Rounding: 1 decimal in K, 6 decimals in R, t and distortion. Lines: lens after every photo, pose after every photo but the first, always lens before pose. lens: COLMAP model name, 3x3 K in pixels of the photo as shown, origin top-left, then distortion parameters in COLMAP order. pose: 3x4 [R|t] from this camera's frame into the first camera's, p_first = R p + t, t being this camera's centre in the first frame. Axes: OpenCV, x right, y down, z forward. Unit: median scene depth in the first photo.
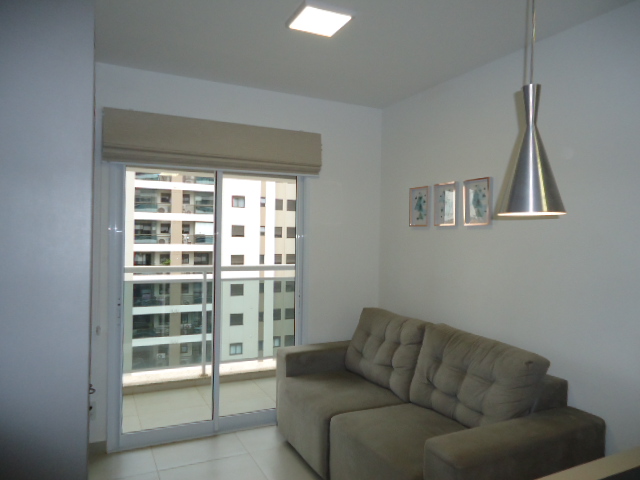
lens RADIAL K [[466.2, 0, 320.5], [0, 466.2, 241.0], [0, 0, 1]] dist [0.000785, -0.003427]
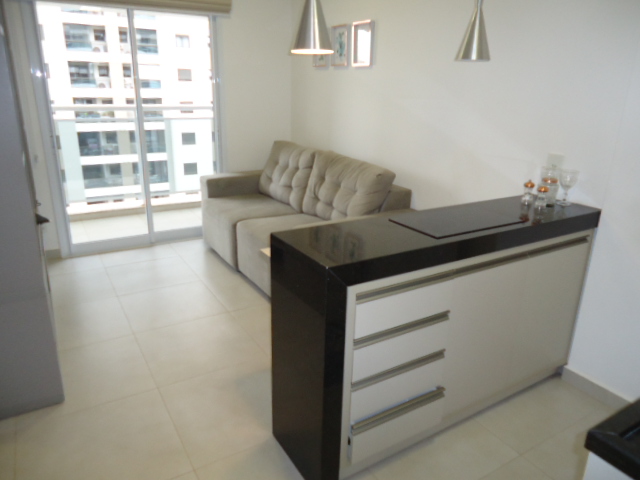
lens RADIAL K [[466.2, 0, 318.8], [0, 466.2, 239.1], [0, 0, 1]] dist [0.000785, -0.003427]
pose [[0.996302, -0.024712, 0.082294, 0.109099], [-0.002106, 0.950441, 0.310898, 0.015125], [-0.085899, -0.309922, 0.946874, -0.196124]]
